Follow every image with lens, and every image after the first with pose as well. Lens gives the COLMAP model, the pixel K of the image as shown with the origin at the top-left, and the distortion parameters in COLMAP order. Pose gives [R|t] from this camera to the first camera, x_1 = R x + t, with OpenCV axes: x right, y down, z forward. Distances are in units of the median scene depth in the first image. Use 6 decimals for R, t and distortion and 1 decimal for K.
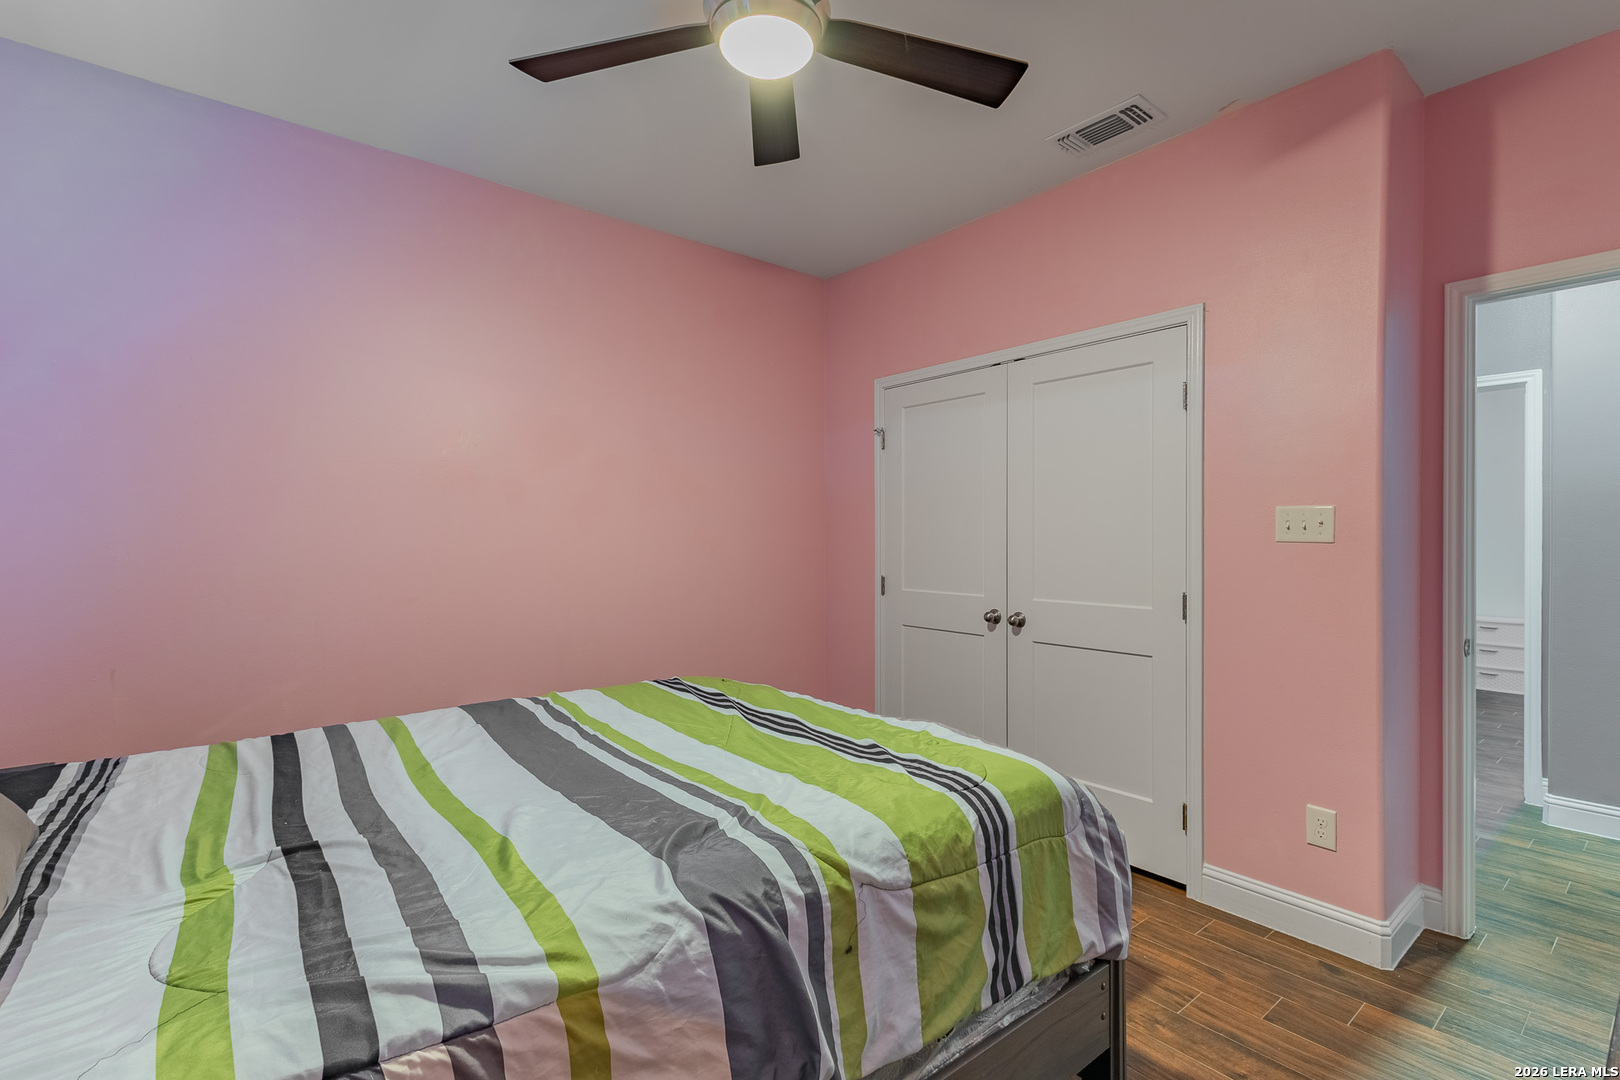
lens RADIAL K [[745.7, 0, 804.2], [0, 745.7, 541.9], [0, 0, 1]] dist [0.002146, 0.001092]
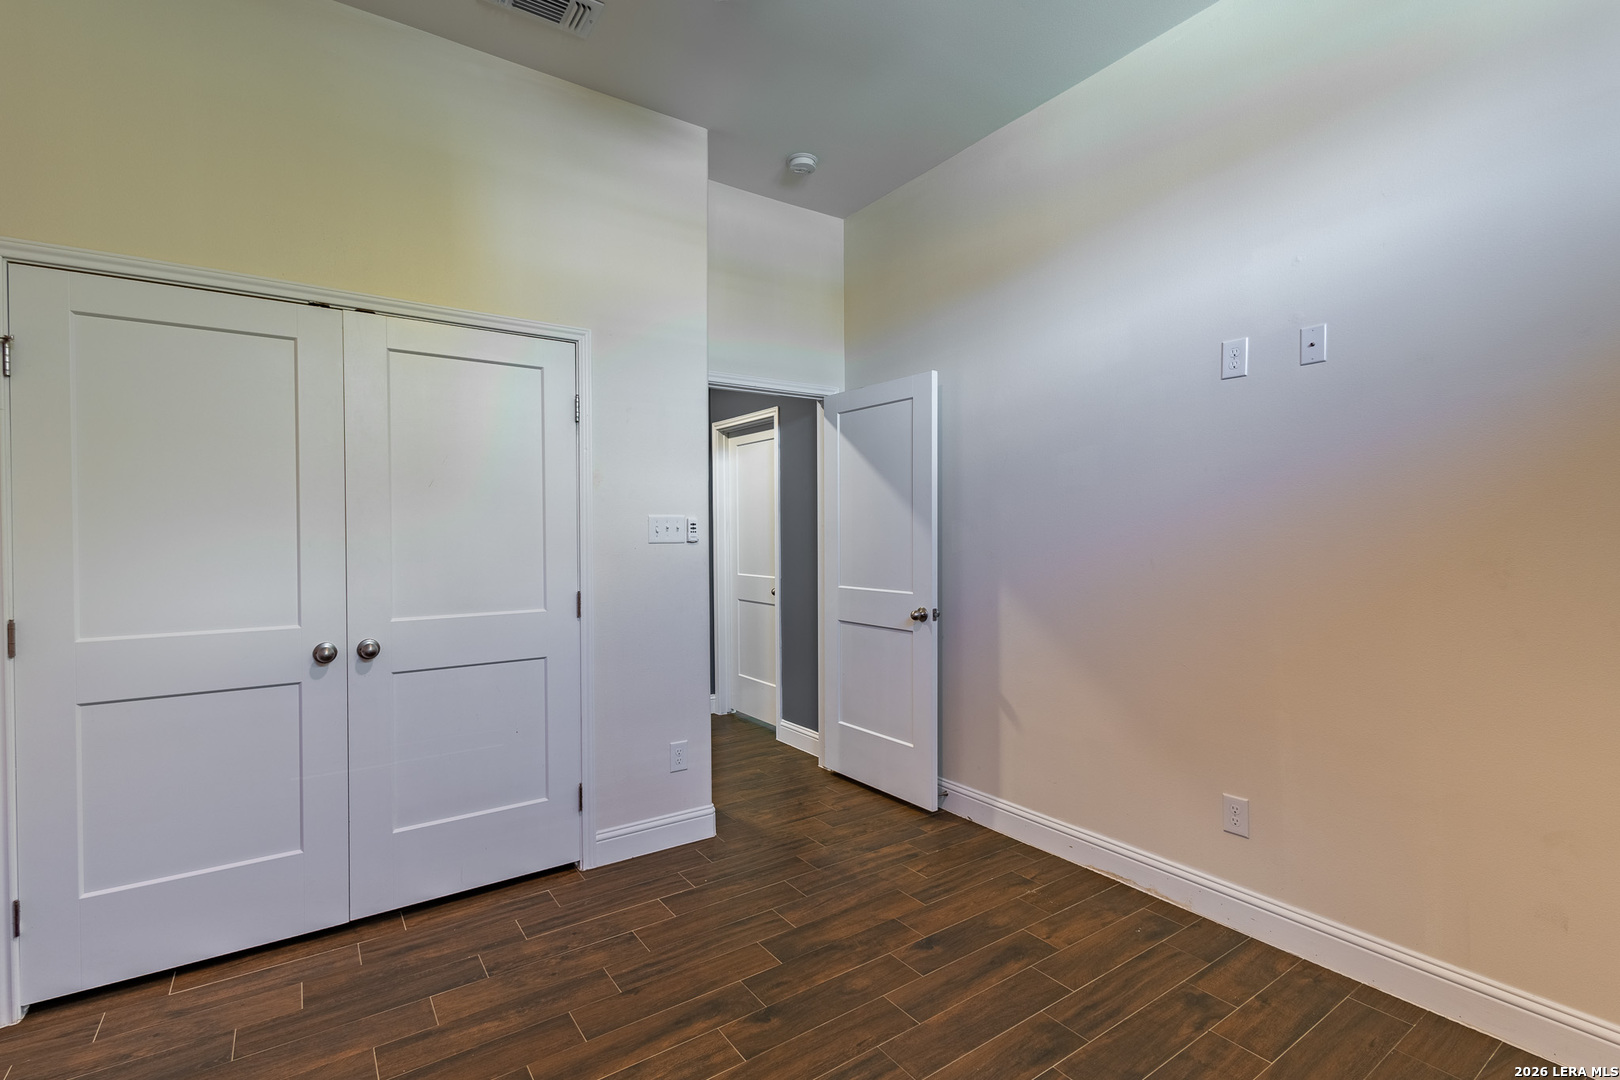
lens RADIAL K [[745.7, 0, 804.2], [0, 745.7, 541.9], [0, 0, 1]] dist [0.002146, 0.001092]
pose [[0.078270, -0.022463, 0.996679, -0.462832], [0.004551, 0.999744, 0.022174, -0.022889], [-0.996922, 0.002800, 0.078352, 0.509819]]
